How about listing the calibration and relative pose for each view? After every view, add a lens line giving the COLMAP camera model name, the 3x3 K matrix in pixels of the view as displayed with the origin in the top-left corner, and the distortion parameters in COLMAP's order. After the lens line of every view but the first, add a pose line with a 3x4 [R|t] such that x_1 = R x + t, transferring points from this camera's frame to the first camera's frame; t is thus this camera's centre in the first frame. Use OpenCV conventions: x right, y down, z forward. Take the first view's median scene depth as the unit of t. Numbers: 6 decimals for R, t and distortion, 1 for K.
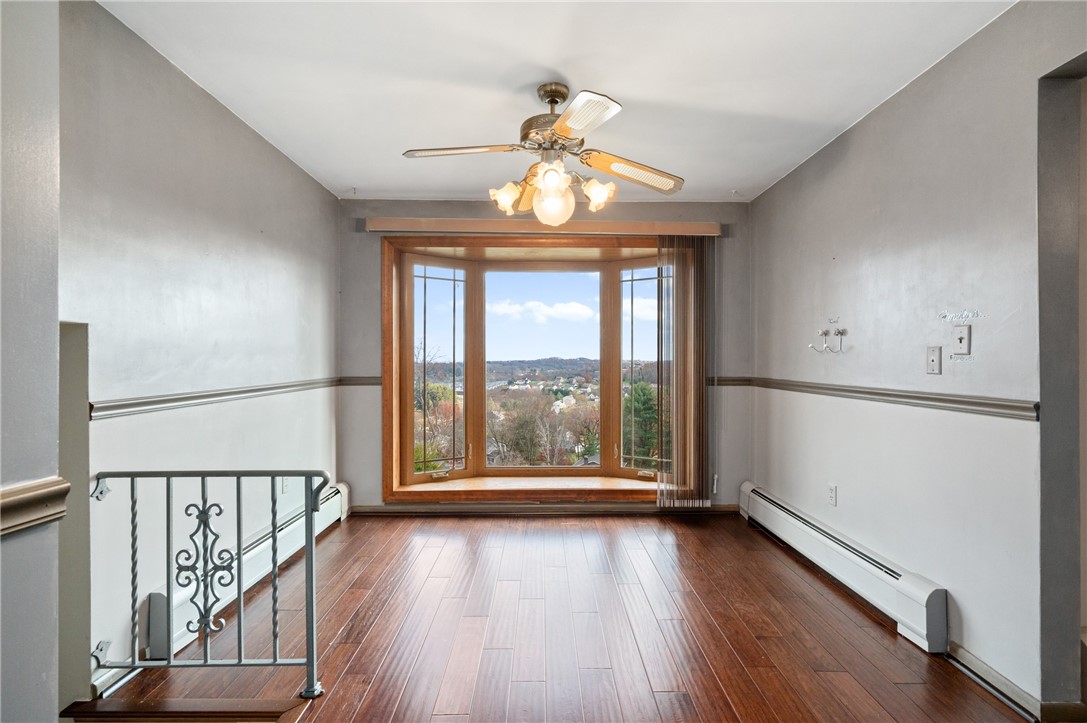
lens RADIAL K [[471.6, 0, 546.0], [0, 471.6, 359.1], [0, 0, 1]] dist [-0.000936, -0.000040]
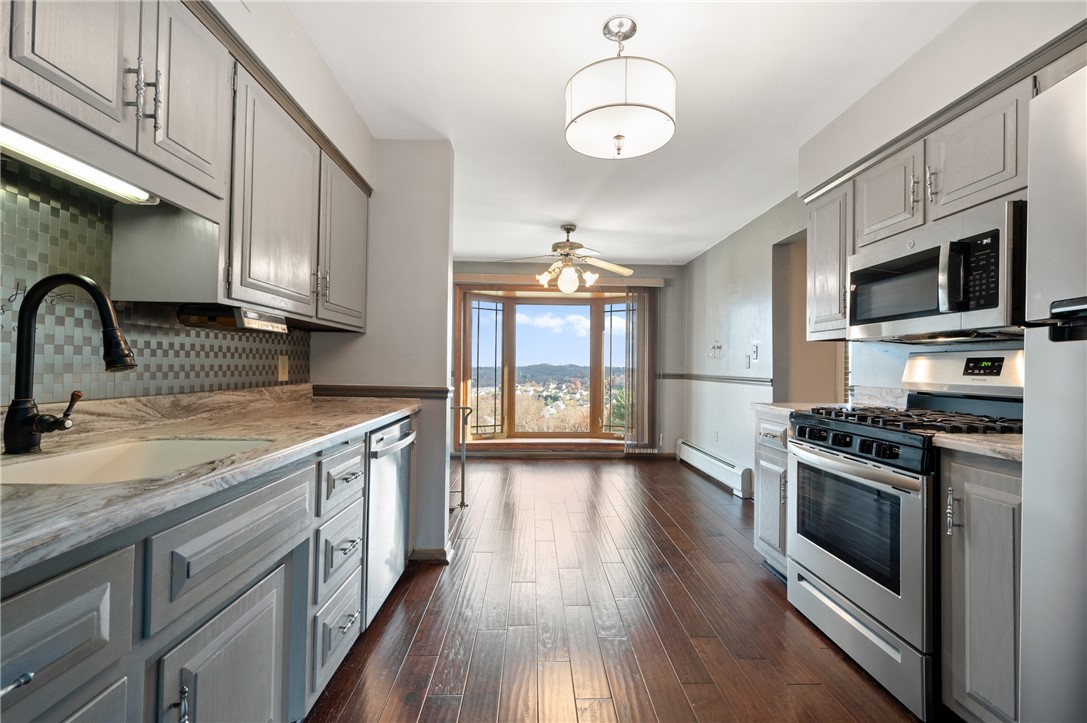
lens RADIAL K [[471.6, 0, 542.4], [0, 471.6, 363.3], [0, 0, 1]] dist [-0.000936, -0.000040]
pose [[0.999833, 0.009269, 0.015771, -0.073744], [-0.009182, 0.999942, -0.005598, 0.016092], [-0.015822, 0.005453, 0.999860, -0.609260]]
